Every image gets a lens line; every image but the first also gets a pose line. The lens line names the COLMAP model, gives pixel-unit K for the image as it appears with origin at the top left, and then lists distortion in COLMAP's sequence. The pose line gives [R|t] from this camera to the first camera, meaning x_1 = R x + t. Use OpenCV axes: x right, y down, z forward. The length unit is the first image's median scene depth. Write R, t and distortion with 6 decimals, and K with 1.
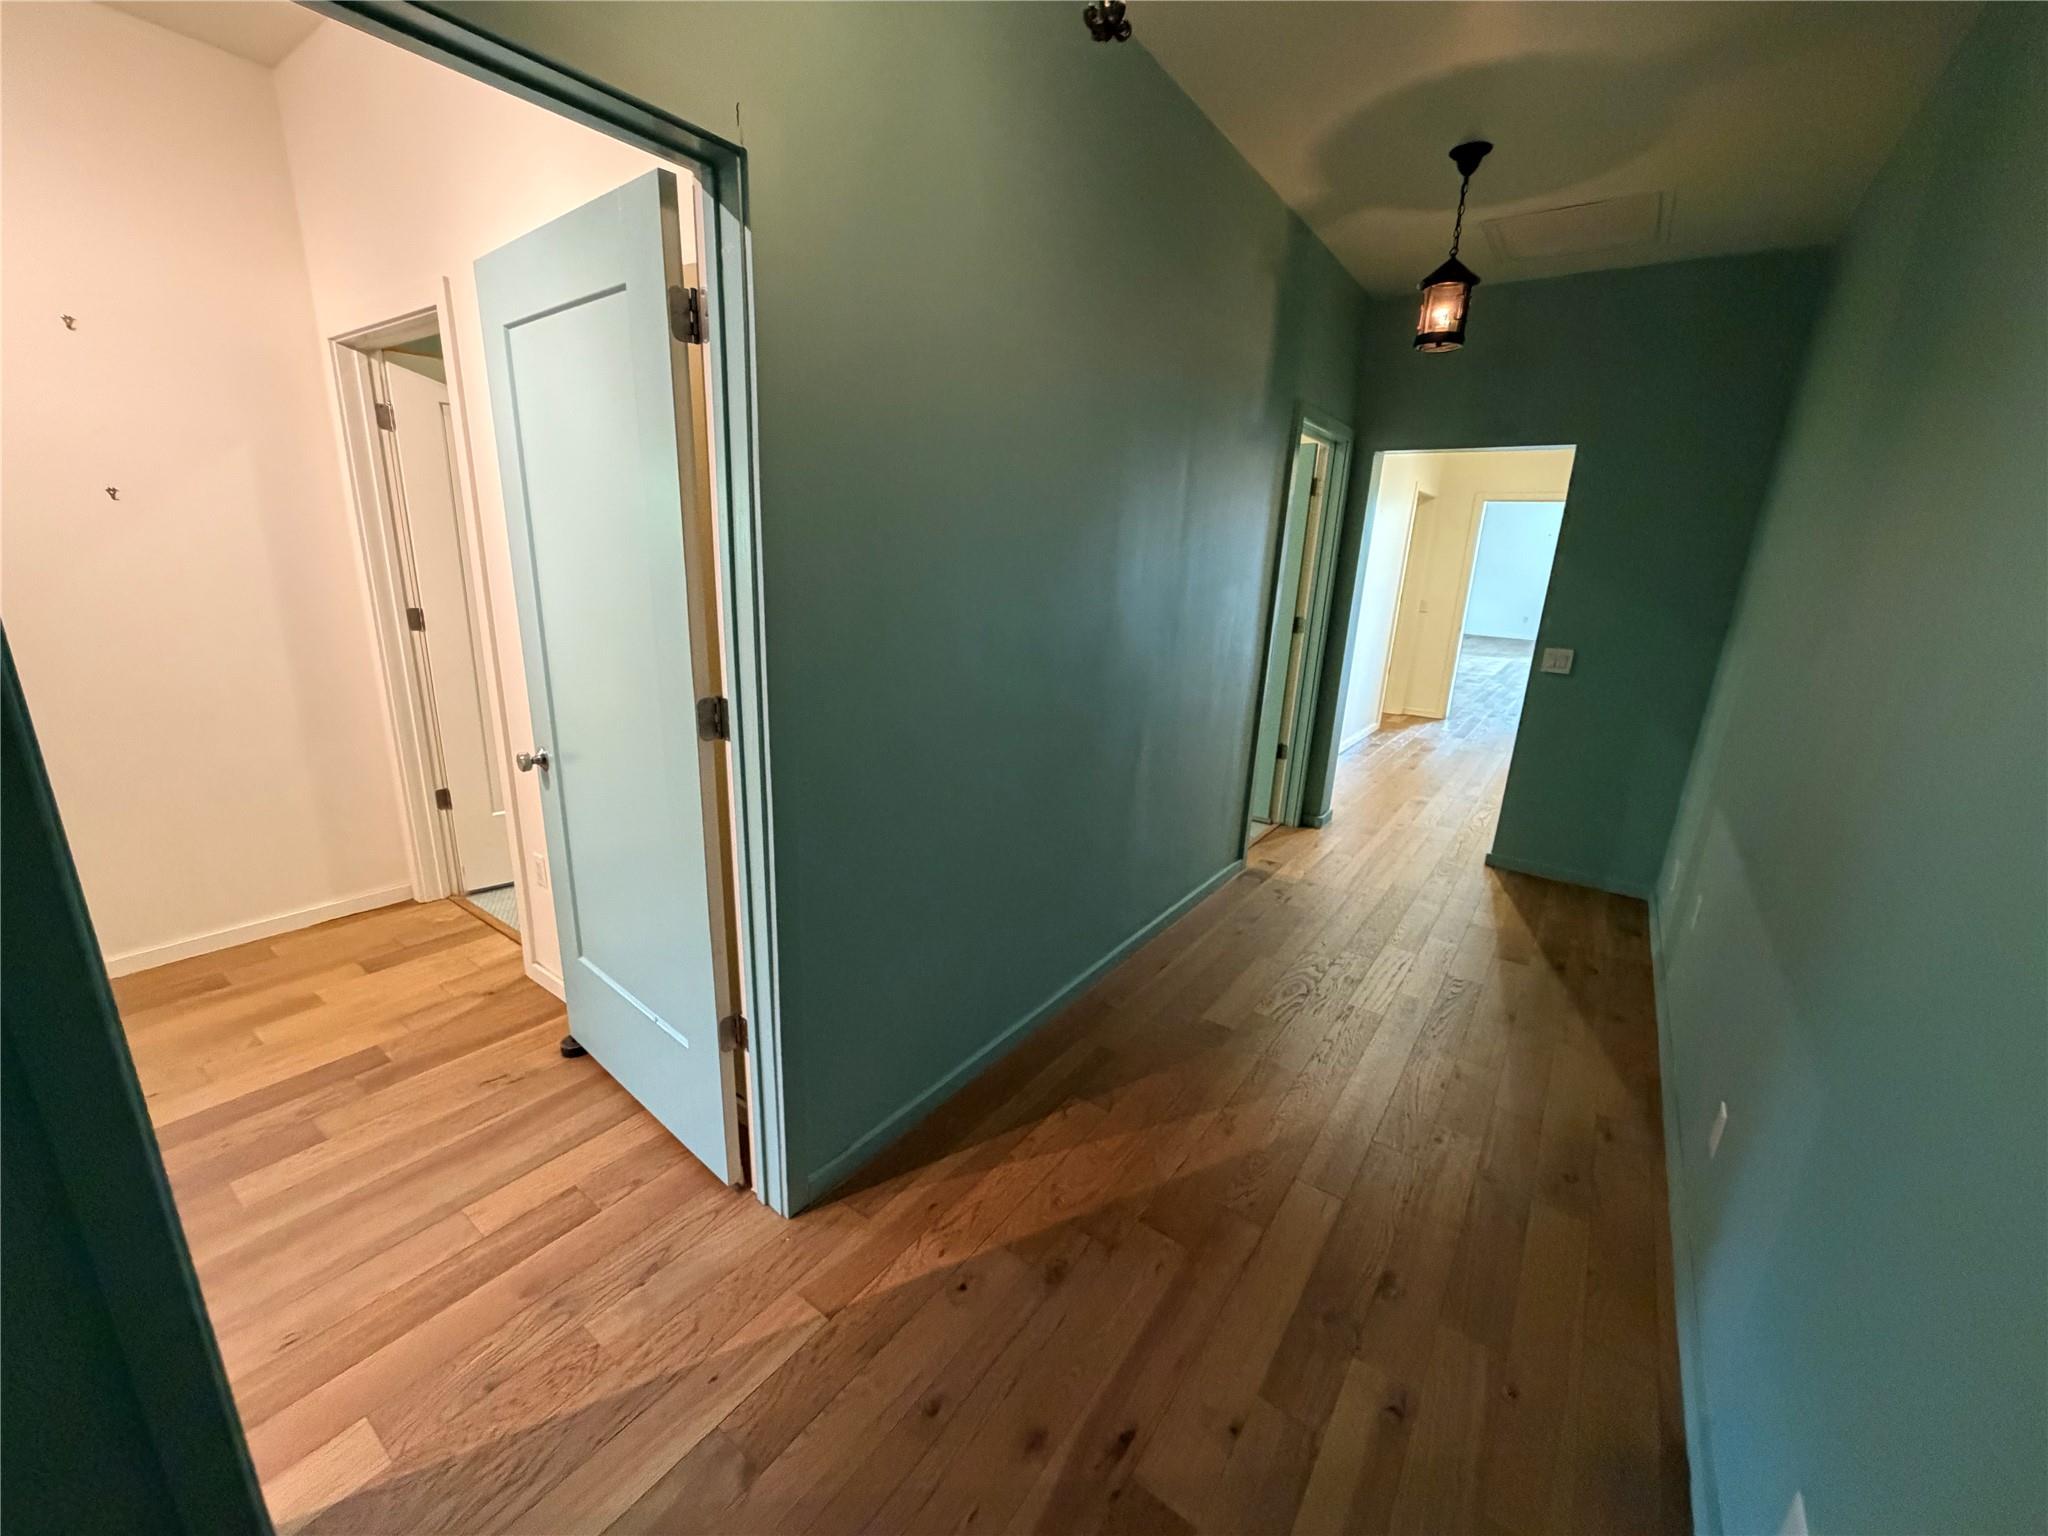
lens RADIAL K [[816.3, 0, 1018.1], [0, 816.3, 771.6], [0, 0, 1]] dist [0.001202, -0.000266]
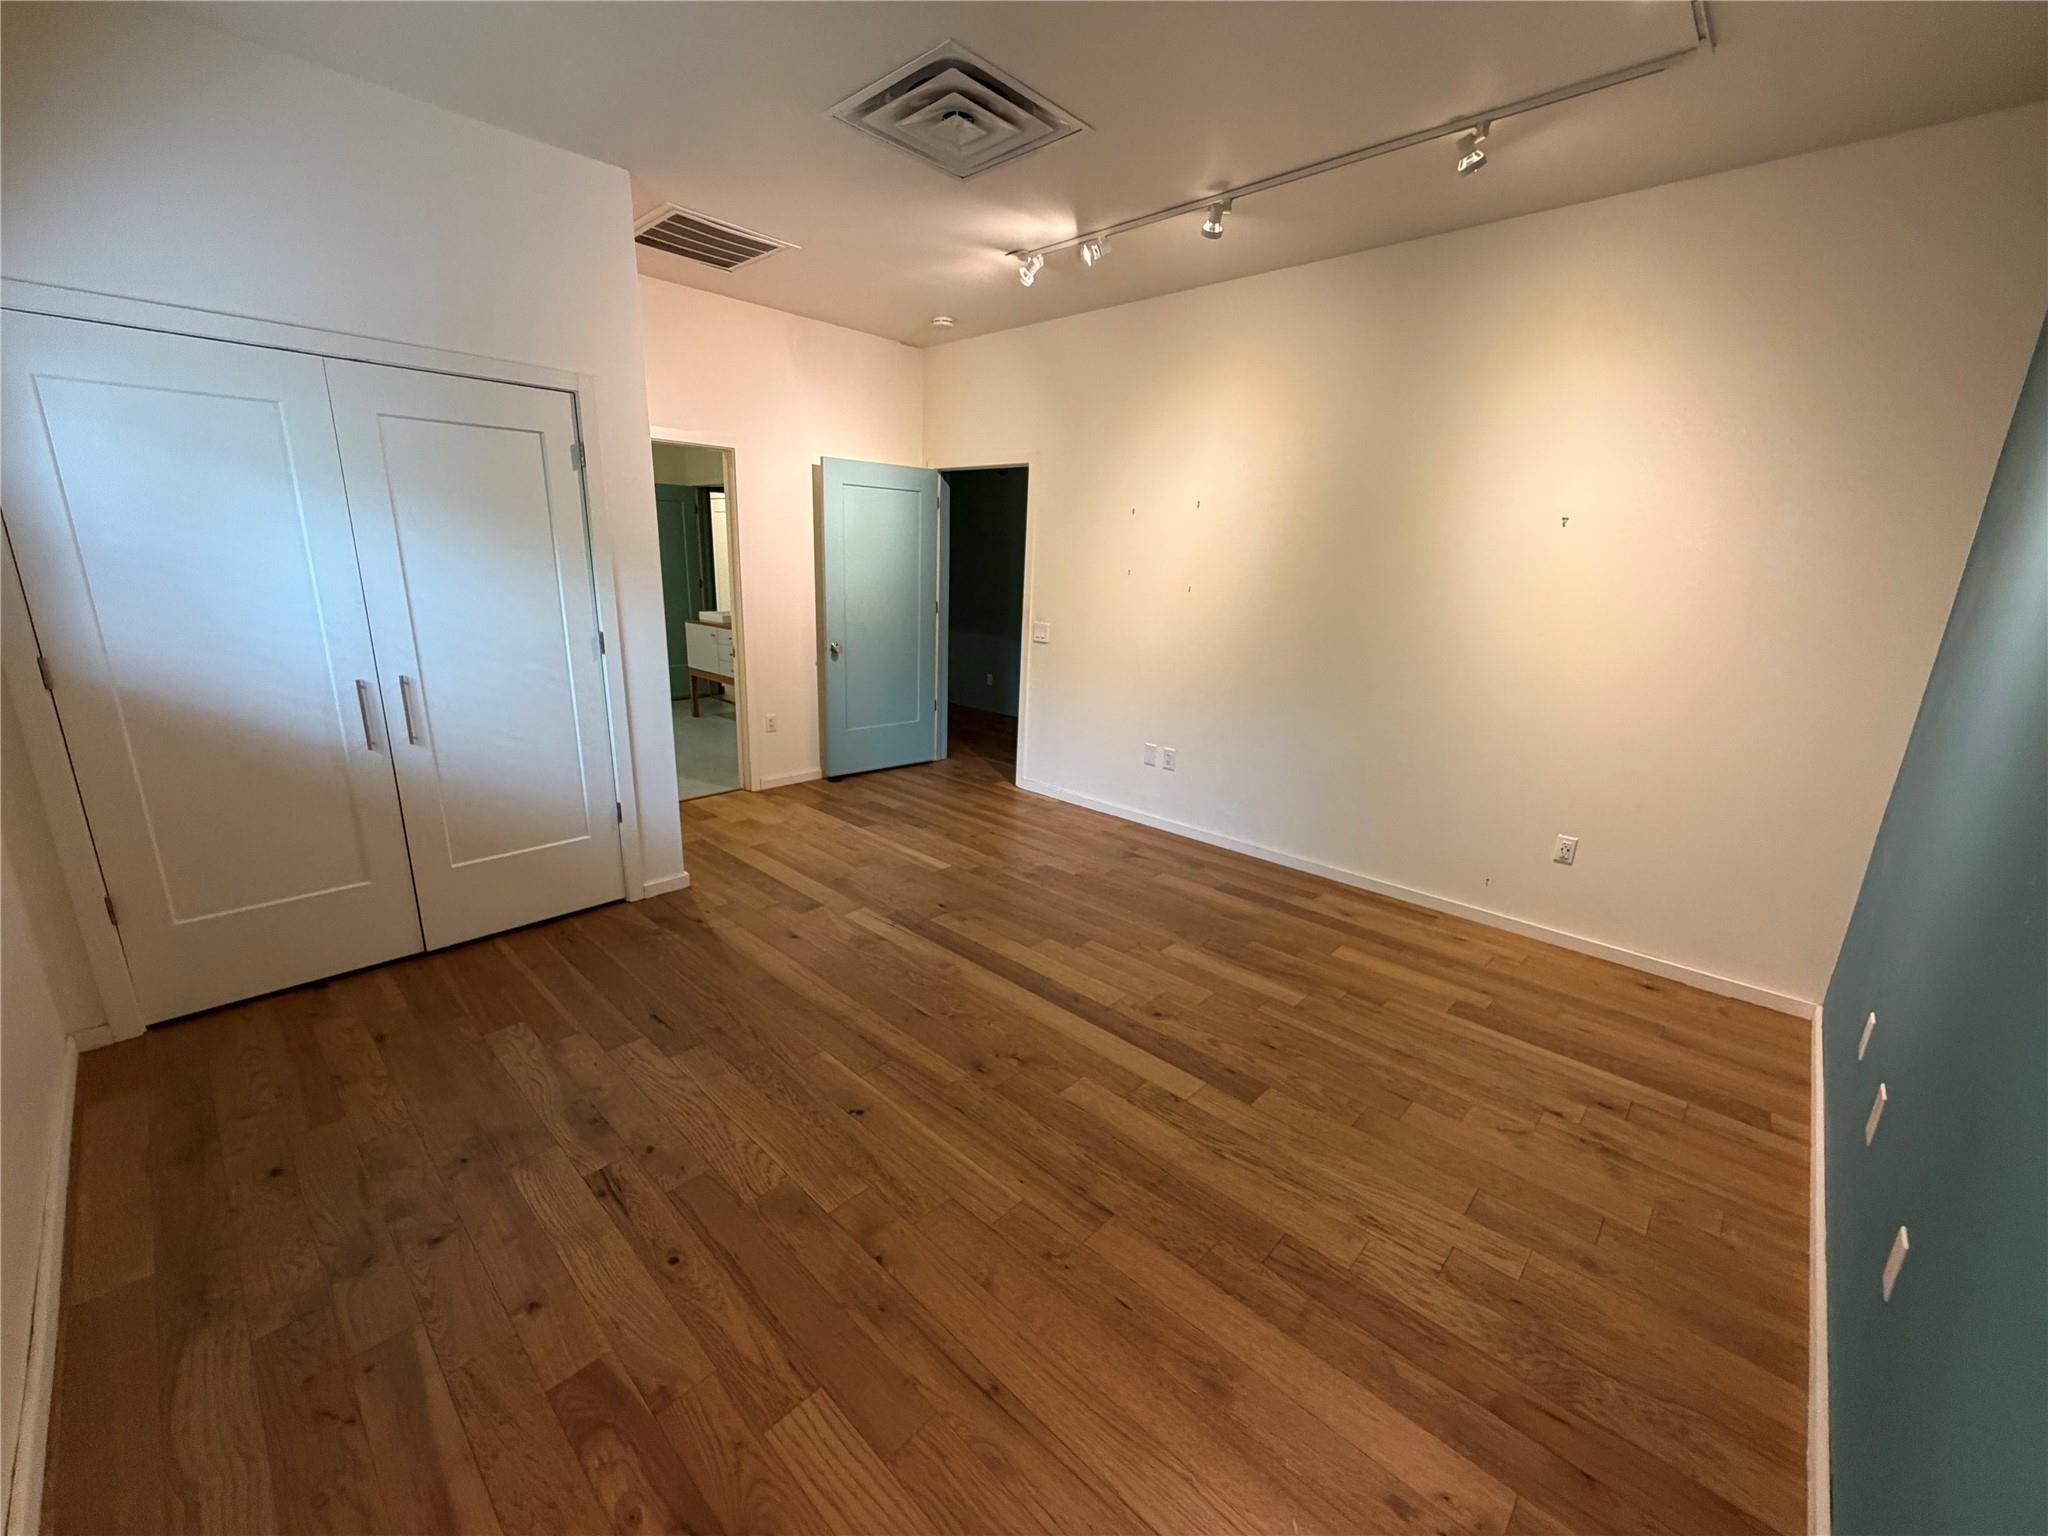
lens RADIAL K [[816.3, 0, 1018.1], [0, 816.3, 771.6], [0, 0, 1]] dist [0.001202, -0.000266]
pose [[0.135440, -0.291712, 0.946869, -2.440864], [0.243088, 0.936248, 0.253669, -0.133293], [-0.960502, 0.195815, 0.197717, 0.033702]]
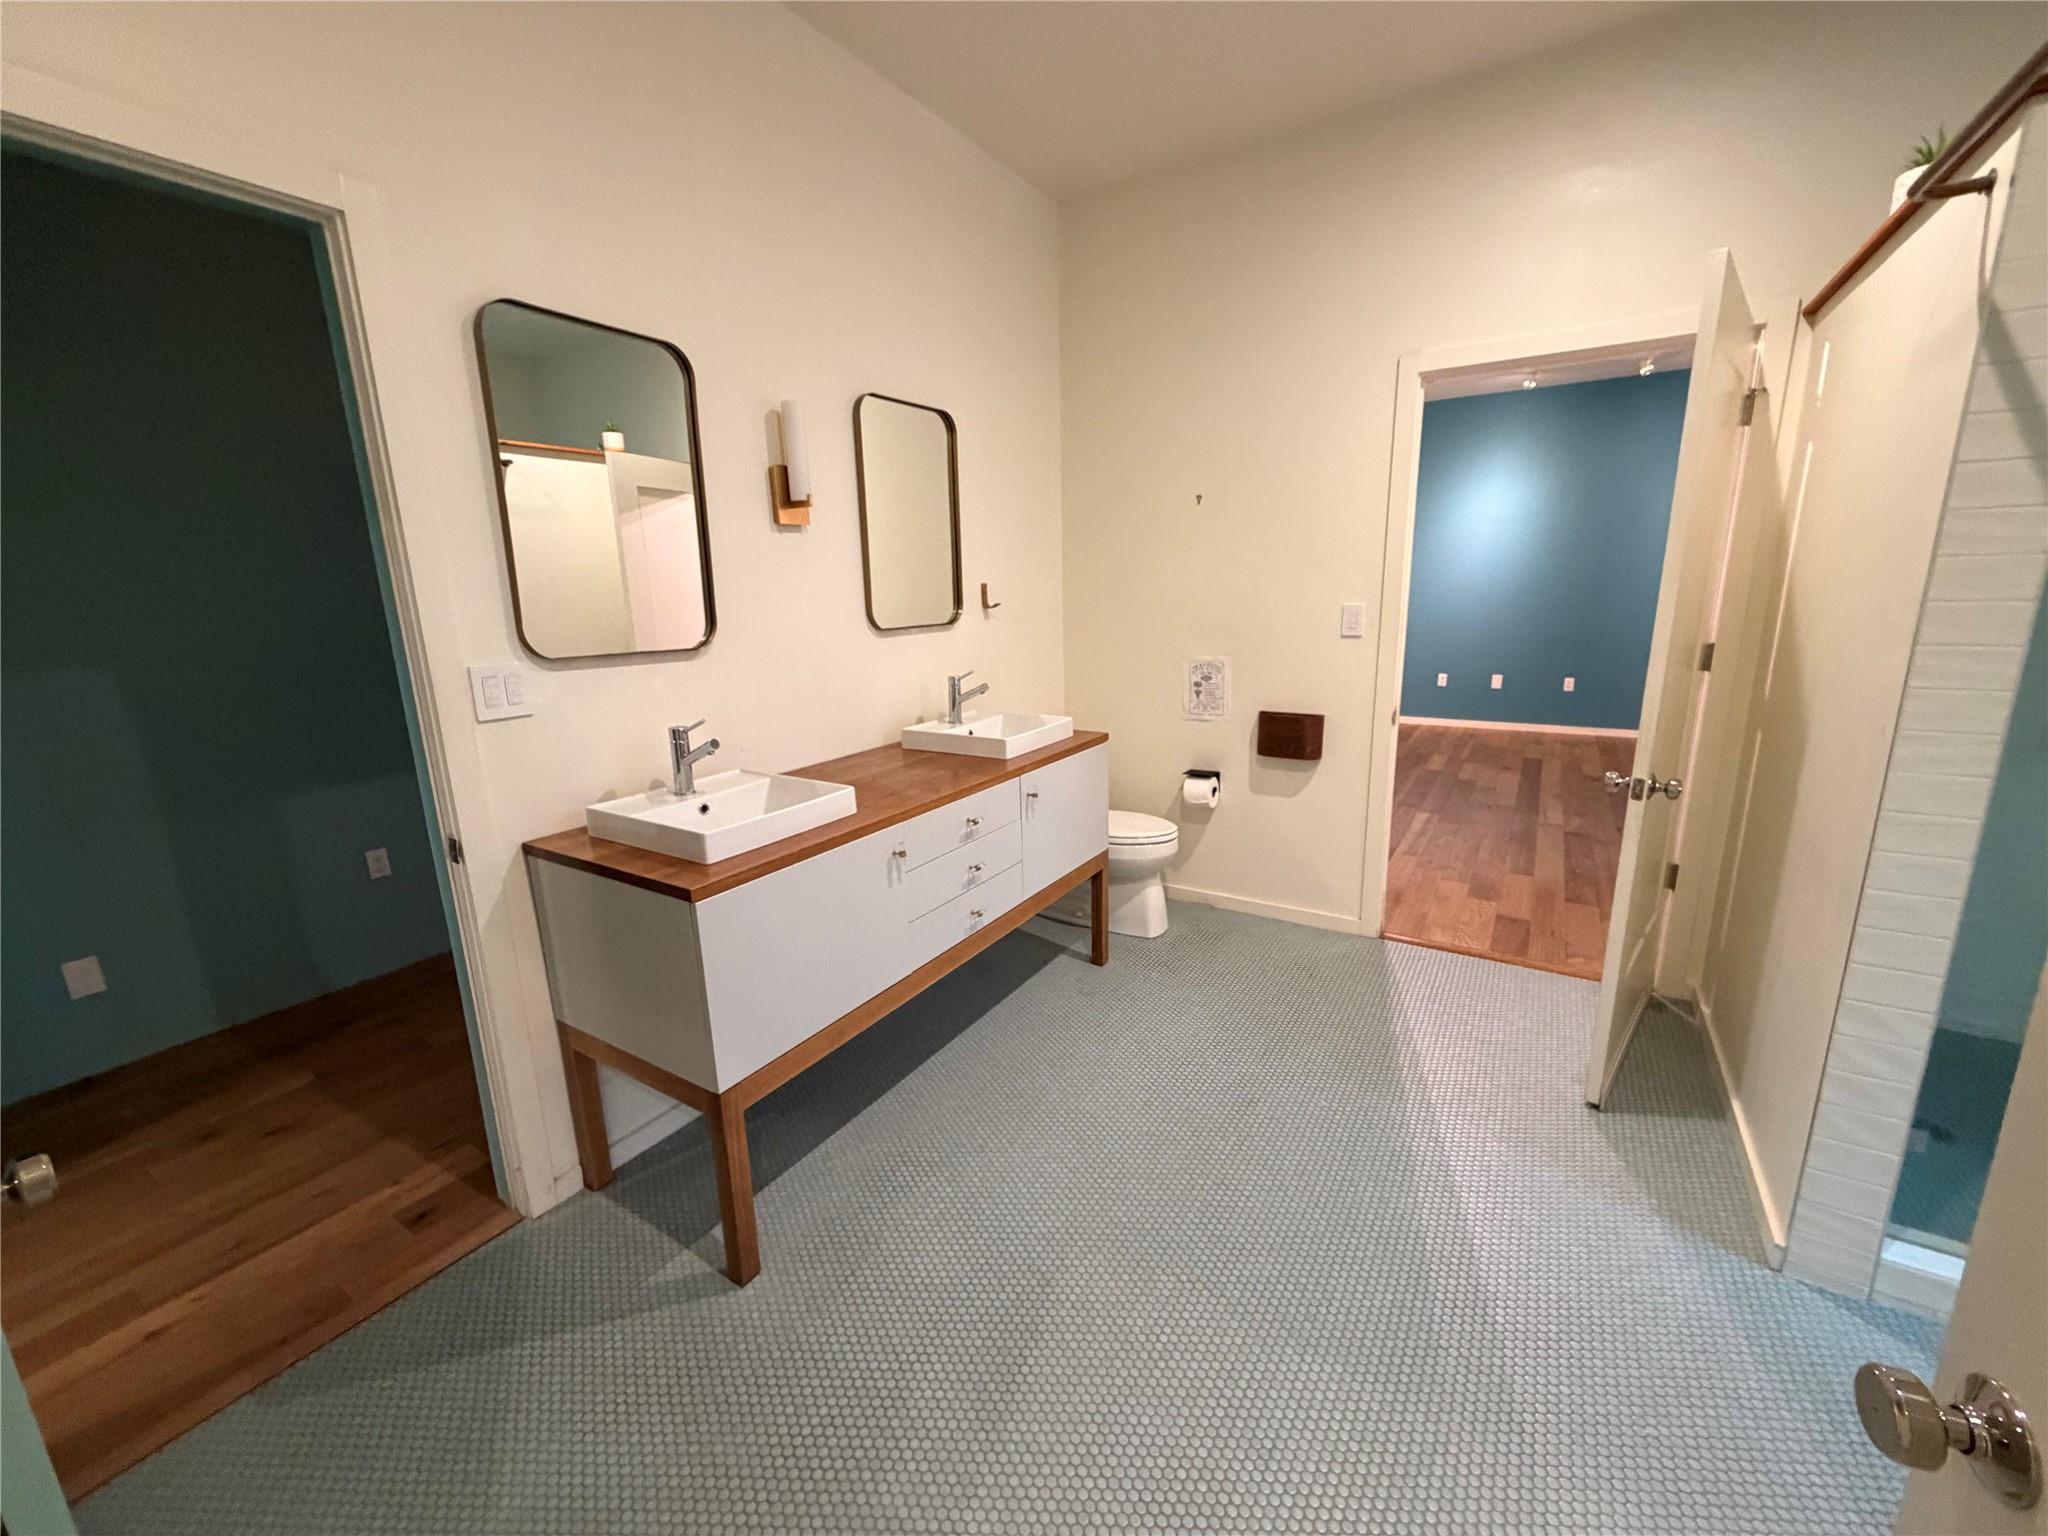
lens RADIAL K [[816.3, 0, 1018.1], [0, 816.3, 771.6], [0, 0, 1]] dist [0.001202, -0.000266]
pose [[-0.998432, -0.001054, -0.055960, 0.000061], [-0.027645, 0.878636, 0.476690, -0.543021], [0.048666, 0.477490, -0.877288, 2.054772]]
